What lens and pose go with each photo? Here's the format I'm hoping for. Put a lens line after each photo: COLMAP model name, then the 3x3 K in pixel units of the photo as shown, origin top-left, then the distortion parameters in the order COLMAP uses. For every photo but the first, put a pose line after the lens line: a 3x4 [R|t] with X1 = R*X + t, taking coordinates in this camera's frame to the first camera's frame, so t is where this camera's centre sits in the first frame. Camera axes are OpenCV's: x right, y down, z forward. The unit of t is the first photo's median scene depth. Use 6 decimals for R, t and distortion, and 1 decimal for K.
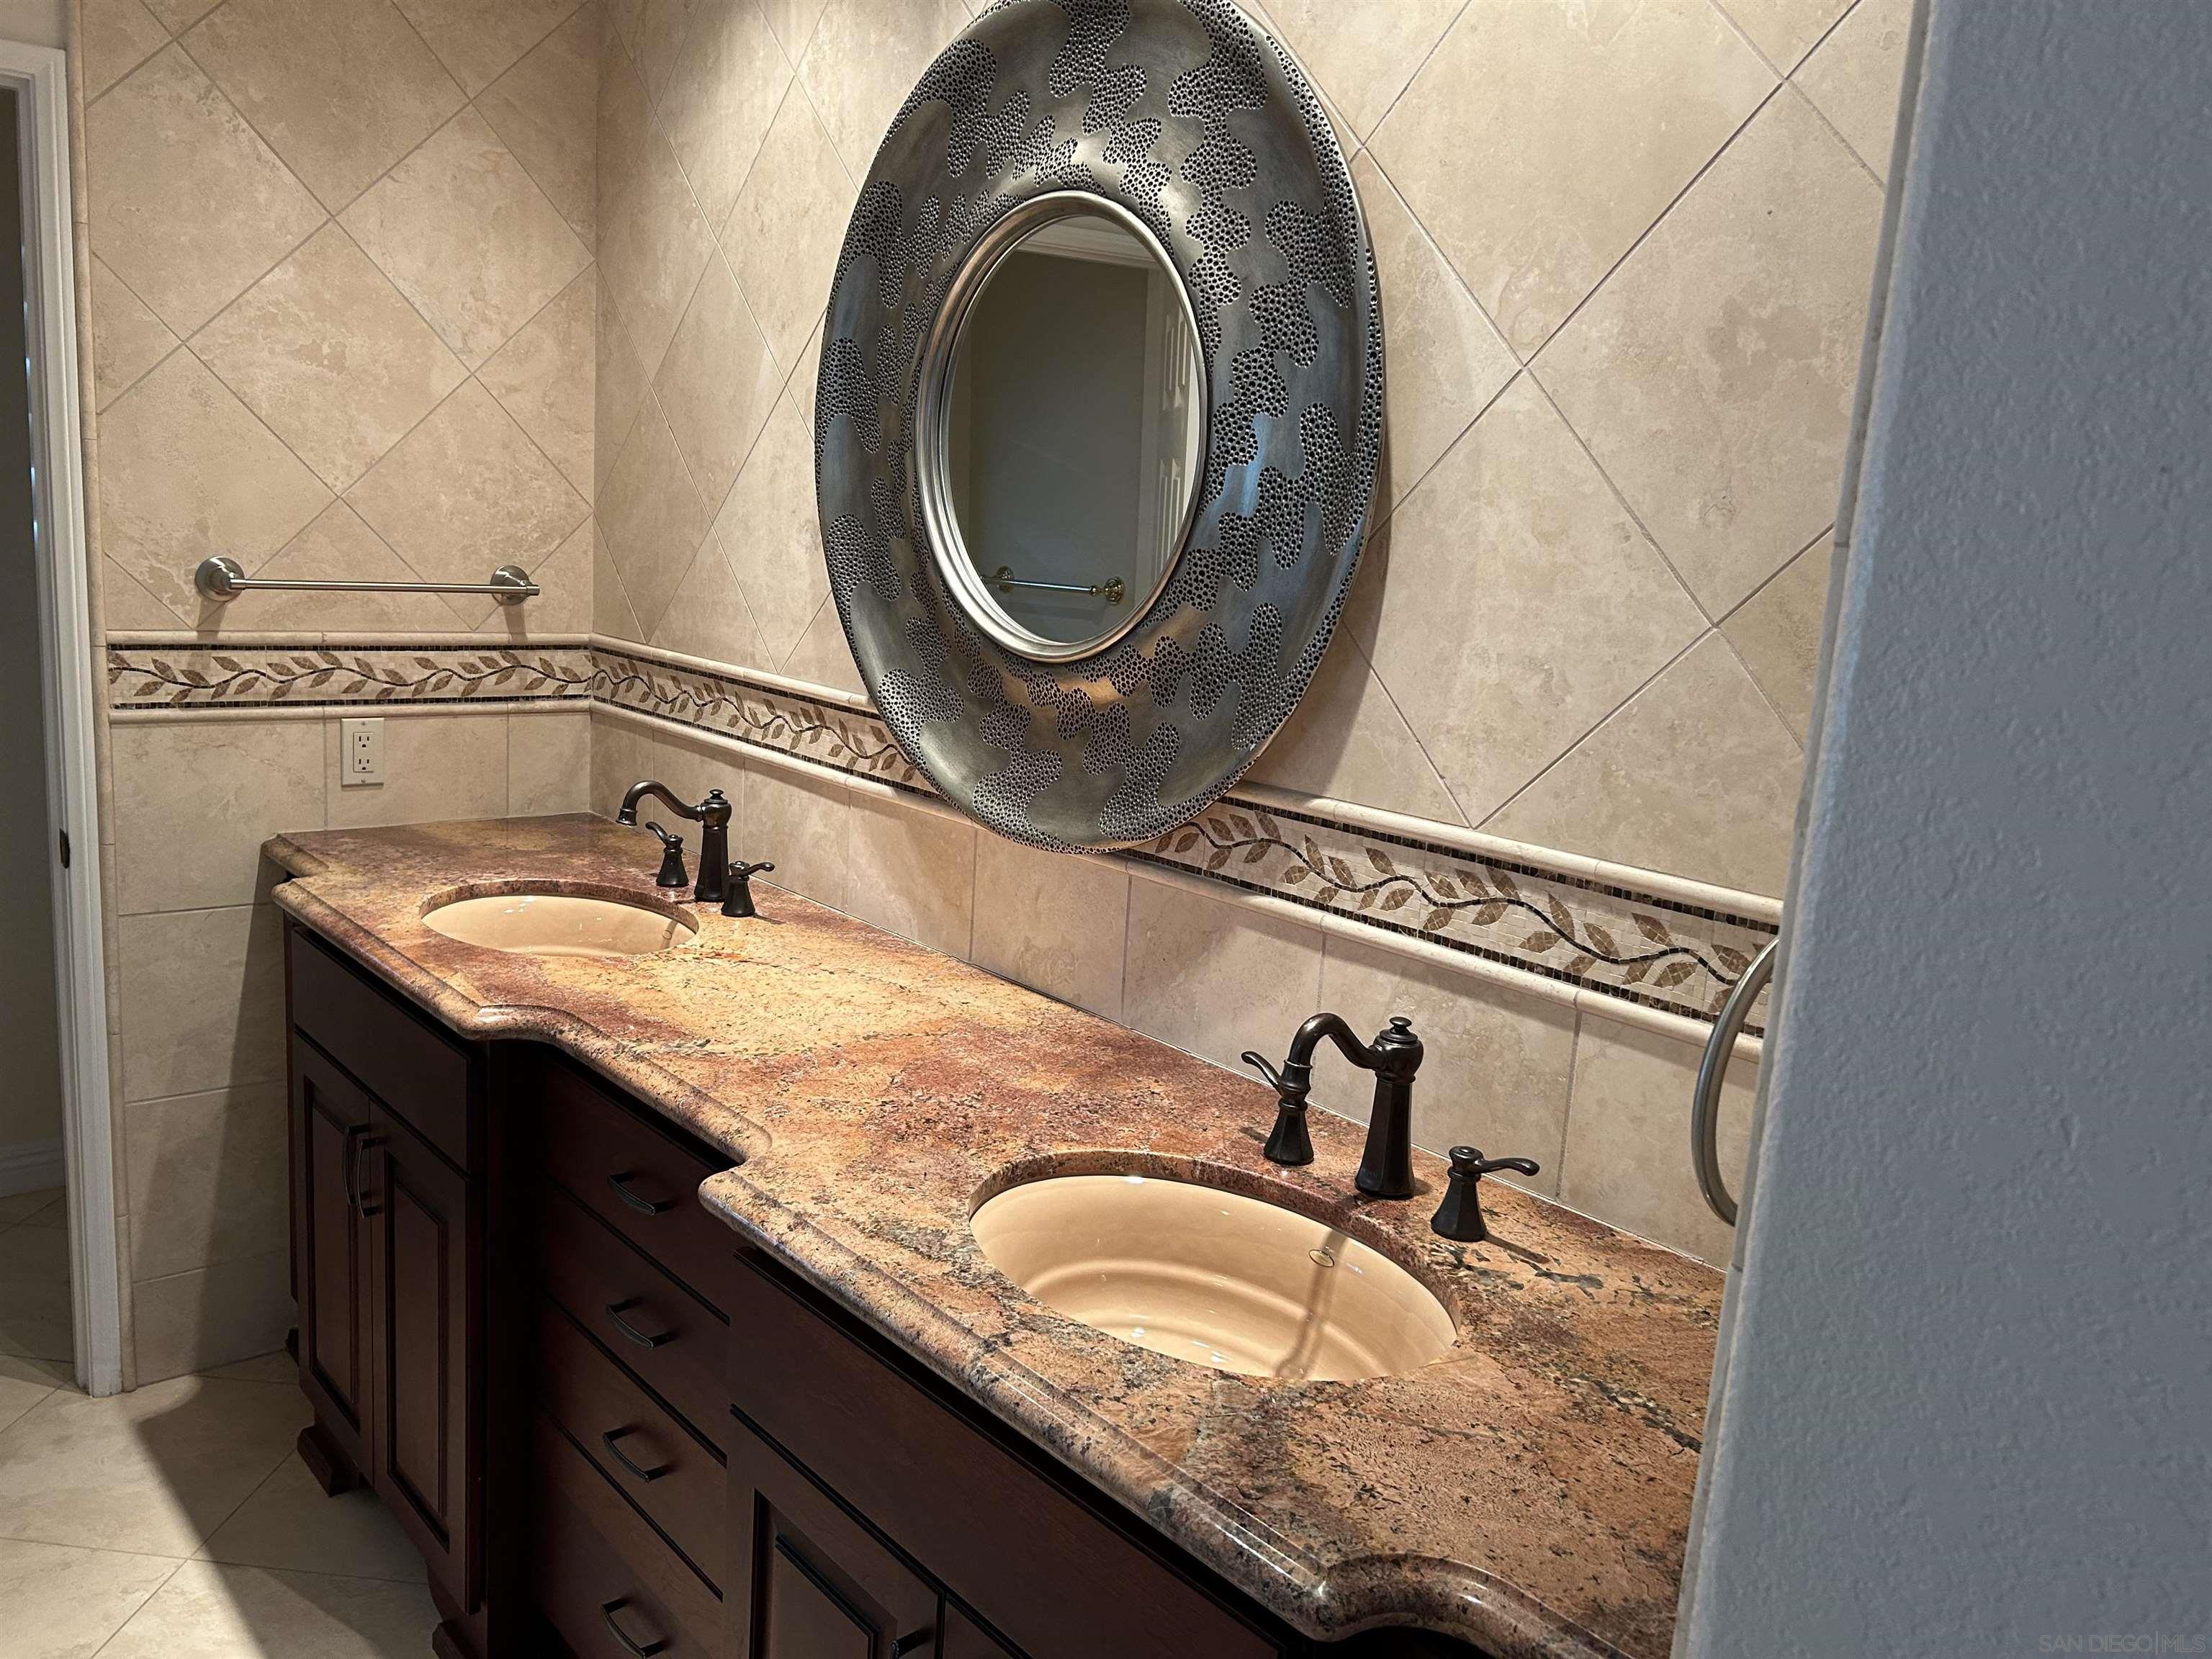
lens RADIAL K [[1668.9, 0, 1101.6], [0, 1668.9, 822.4], [0, 0, 1]] dist [0.045524, -0.048093]
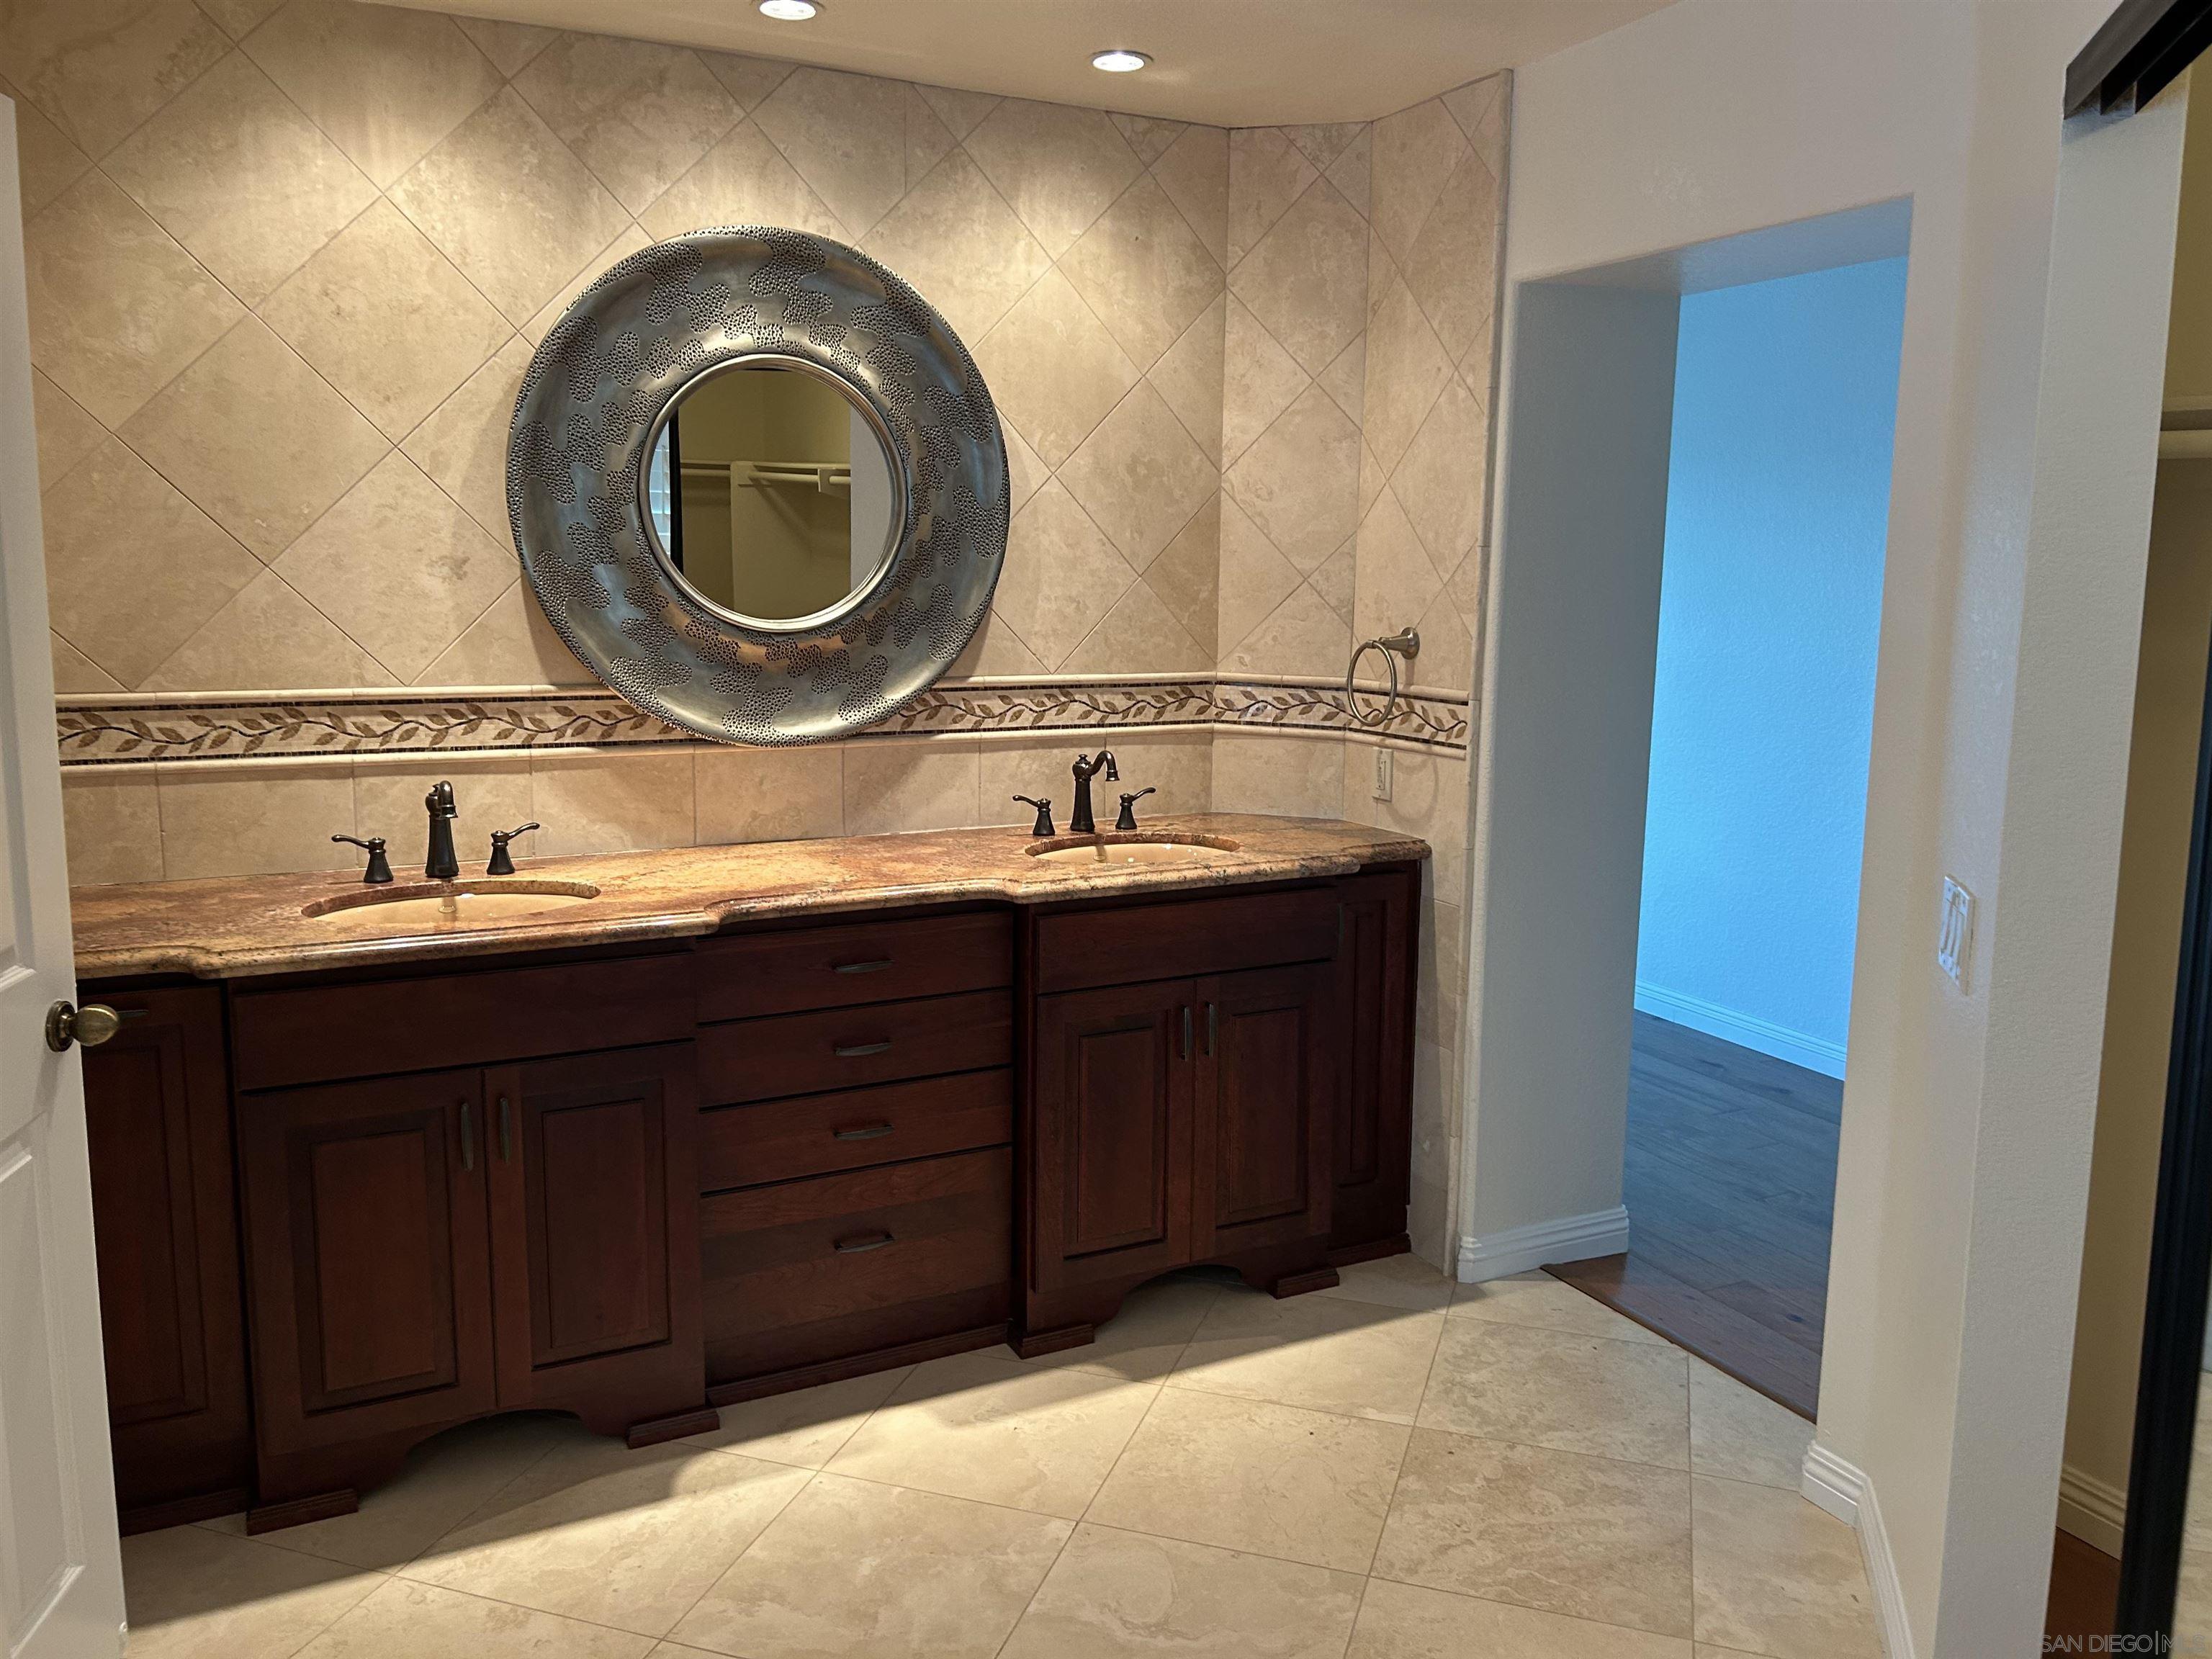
lens RADIAL K [[1668.9, 0, 1097.1], [0, 1668.9, 828.7], [0, 0, 1]] dist [0.045524, -0.048093]
pose [[0.250904, -0.215391, 0.943745, -1.711468], [0.178751, 0.968474, 0.173512, -0.154117], [-0.951365, 0.125160, 0.281495, 0.285451]]
